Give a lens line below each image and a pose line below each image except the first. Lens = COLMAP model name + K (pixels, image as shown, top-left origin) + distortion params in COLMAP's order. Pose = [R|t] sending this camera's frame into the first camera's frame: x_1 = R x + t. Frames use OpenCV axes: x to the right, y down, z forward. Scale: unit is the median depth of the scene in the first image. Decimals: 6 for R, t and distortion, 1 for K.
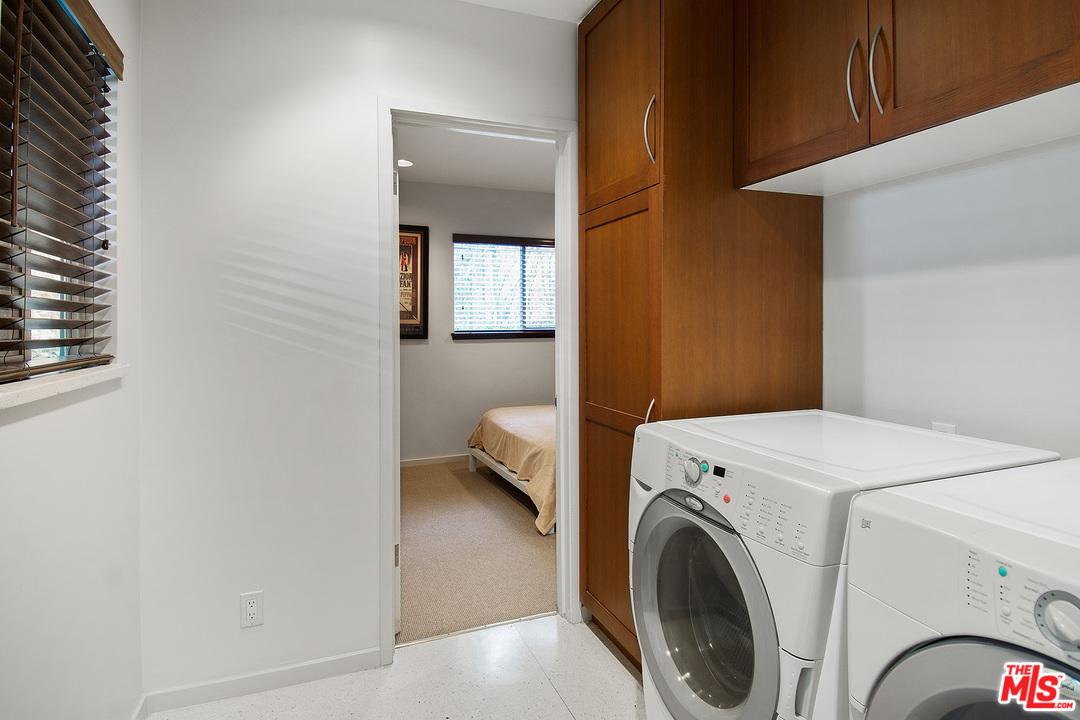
lens RADIAL K [[575.5, 0, 542.7], [0, 575.5, 363.0], [0, 0, 1]] dist [0.043701, -0.048026]
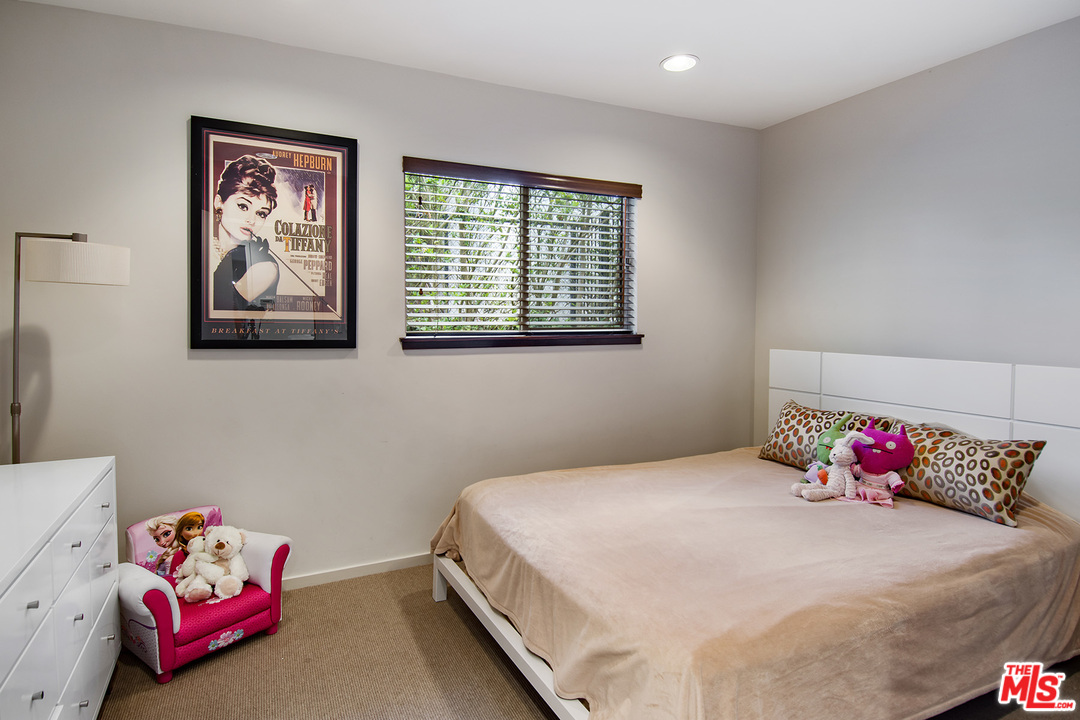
lens RADIAL K [[575.5, 0, 542.7], [0, 575.5, 363.0], [0, 0, 1]] dist [0.043701, -0.048026]
pose [[0.996355, 0.004258, 0.085197, -0.070633], [-0.005156, 0.999933, 0.010316, -0.034556], [-0.085148, -0.010717, 0.996311, 0.445363]]
